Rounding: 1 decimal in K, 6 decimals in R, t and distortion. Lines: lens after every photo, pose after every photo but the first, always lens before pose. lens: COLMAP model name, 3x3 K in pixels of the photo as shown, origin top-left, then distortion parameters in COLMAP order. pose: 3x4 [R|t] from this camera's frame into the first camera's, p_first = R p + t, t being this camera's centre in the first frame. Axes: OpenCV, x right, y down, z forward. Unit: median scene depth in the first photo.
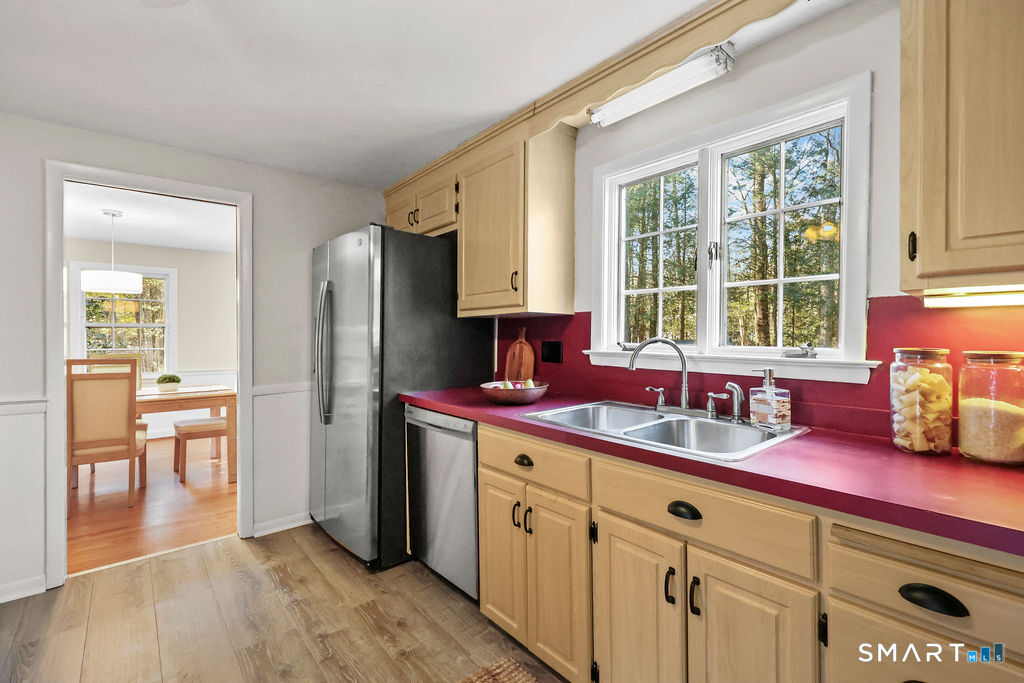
lens RADIAL K [[458.2, 0, 509.5], [0, 458.2, 335.2], [0, 0, 1]] dist [0.004616, -0.000107]
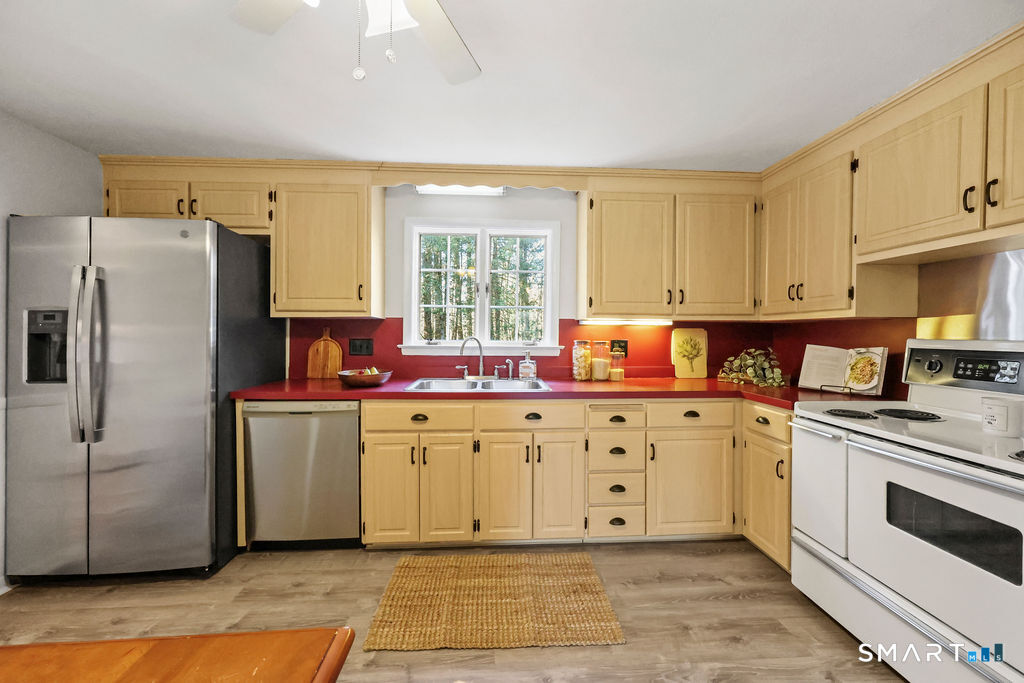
lens RADIAL K [[420.7, 0, 515.4], [0, 420.7, 332.8], [0, 0, 1]] dist [0.001456, 0.000320]
pose [[0.597614, 0.004499, 0.801771, -0.801952], [-0.004920, 0.999986, -0.001944, -0.004280], [-0.801769, -0.002783, 0.597628, -0.070666]]
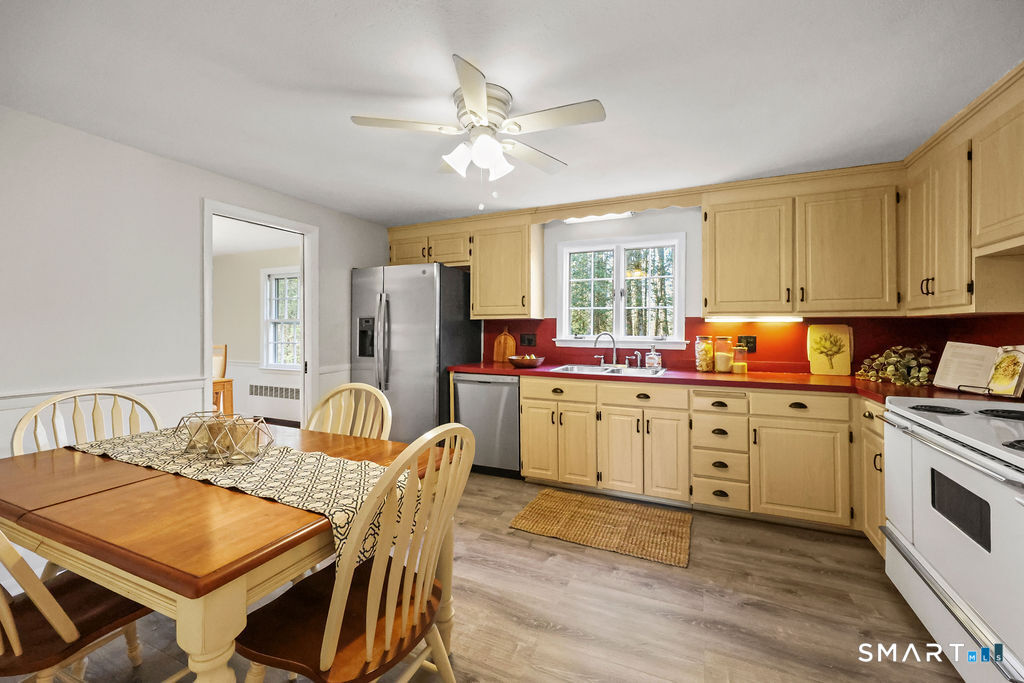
lens RADIAL K [[420.7, 0, 506.3], [0, 420.7, 322.6], [0, 0, 1]] dist [0.001456, 0.000320]
pose [[0.908639, 0.008125, 0.417504, -0.887526], [-0.002500, 0.999899, -0.014018, -0.010112], [-0.417576, 0.011693, 0.908567, -0.586879]]
